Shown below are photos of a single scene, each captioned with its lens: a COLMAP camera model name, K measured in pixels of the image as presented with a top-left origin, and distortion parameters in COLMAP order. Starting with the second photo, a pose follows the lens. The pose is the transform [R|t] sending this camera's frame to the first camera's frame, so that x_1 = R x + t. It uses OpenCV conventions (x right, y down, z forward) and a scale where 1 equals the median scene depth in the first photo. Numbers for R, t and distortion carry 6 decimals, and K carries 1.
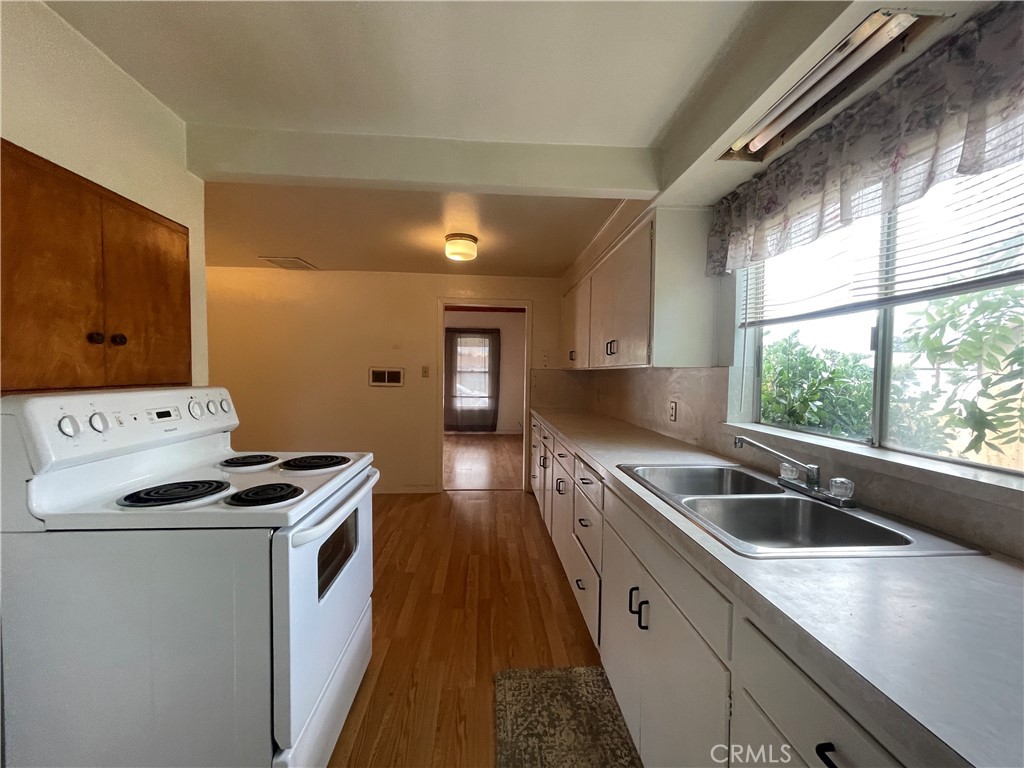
lens RADIAL K [[415.2, 0, 512.0], [0, 415.2, 384.0], [0, 0, 1]] dist [-0.000085, -0.000007]
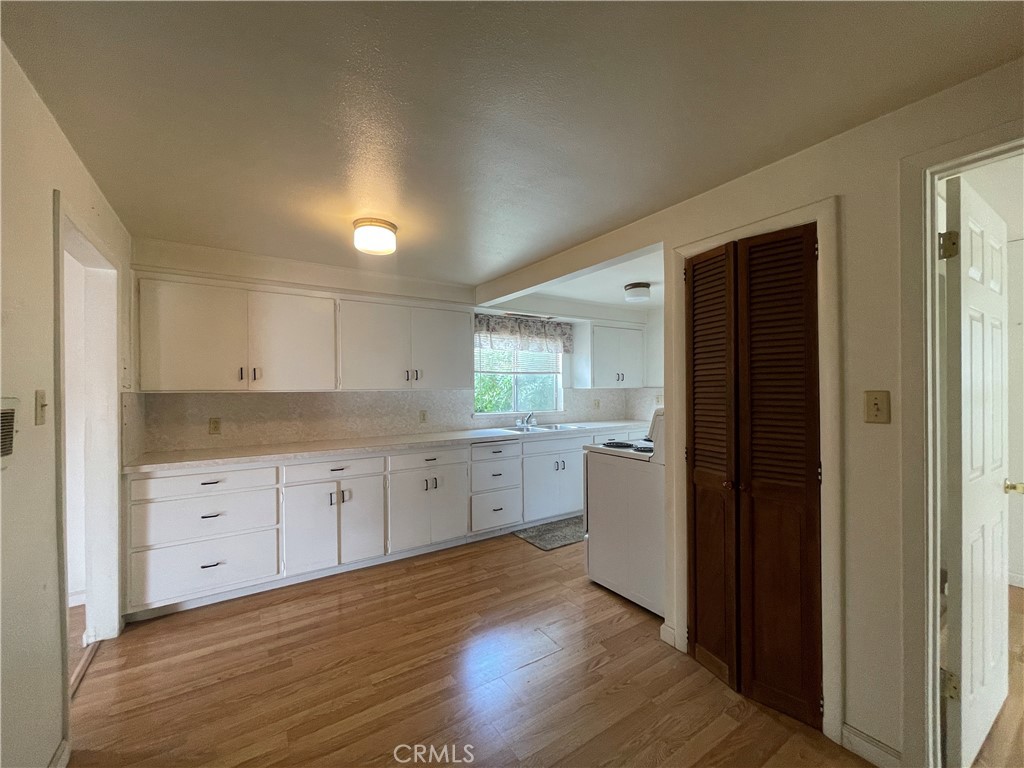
lens RADIAL K [[415.2, 0, 512.0], [0, 415.2, 384.0], [0, 0, 1]] dist [-0.000085, -0.000007]
pose [[-0.496325, -0.004194, 0.868126, -1.219633], [0.019250, 0.999689, 0.015835, -0.083703], [-0.867923, 0.024571, -0.496090, 1.550147]]
